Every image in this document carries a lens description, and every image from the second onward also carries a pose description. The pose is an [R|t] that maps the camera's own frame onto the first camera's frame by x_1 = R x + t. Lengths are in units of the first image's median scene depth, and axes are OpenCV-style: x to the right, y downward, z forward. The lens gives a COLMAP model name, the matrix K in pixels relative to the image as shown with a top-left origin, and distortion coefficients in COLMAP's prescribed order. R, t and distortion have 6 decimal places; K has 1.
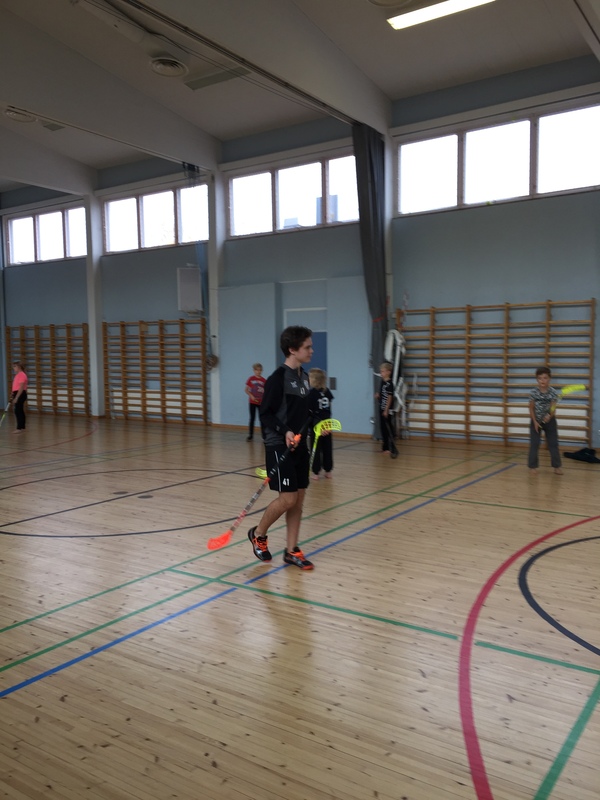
lens RADIAL K [[688.4, 0, 305.0], [0, 688.4, 387.6], [0, 0, 1]] dist [0.100700, -0.128703]
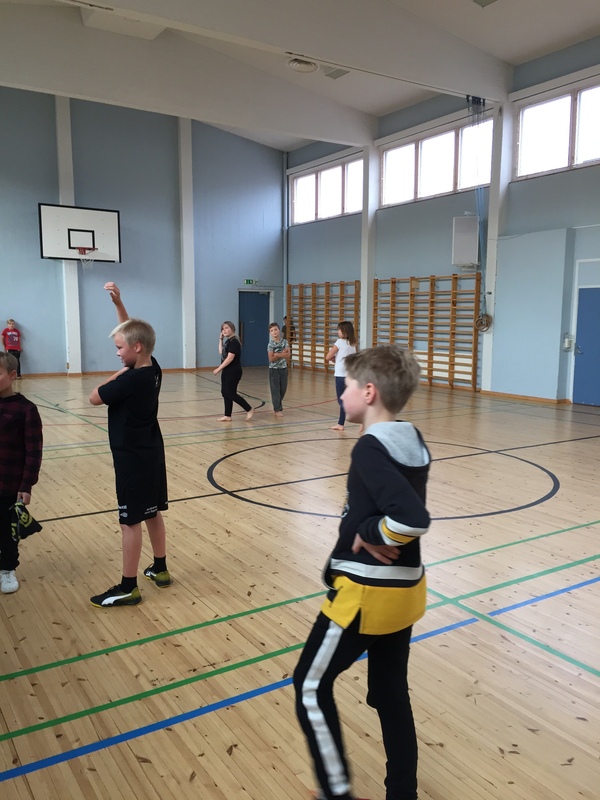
lens RADIAL K [[688.4, 0, 303.2], [0, 688.4, 399.2], [0, 0, 1]] dist [0.100700, -0.128703]
pose [[0.920173, 0.061782, -0.386606, 0.002398], [-0.032183, 0.996065, 0.082576, -0.003881], [0.390187, -0.063542, 0.918541, 0.069663]]
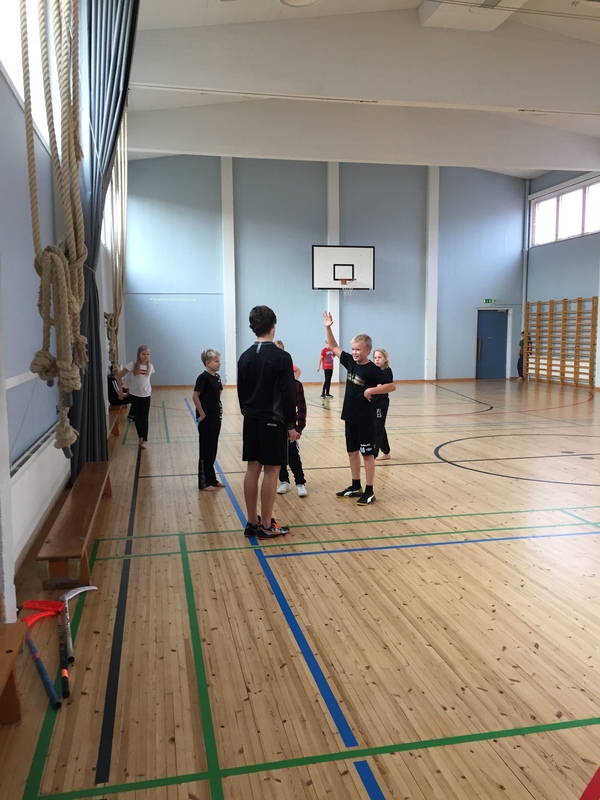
lens RADIAL K [[688.4, 0, 299.3], [0, 688.4, 382.2], [0, 0, 1]] dist [0.100700, -0.128703]
pose [[0.724491, 0.053857, -0.687177, 0.098122], [-0.031540, 0.998489, 0.045004, 0.000762], [0.688562, -0.010931, 0.725095, -0.059913]]
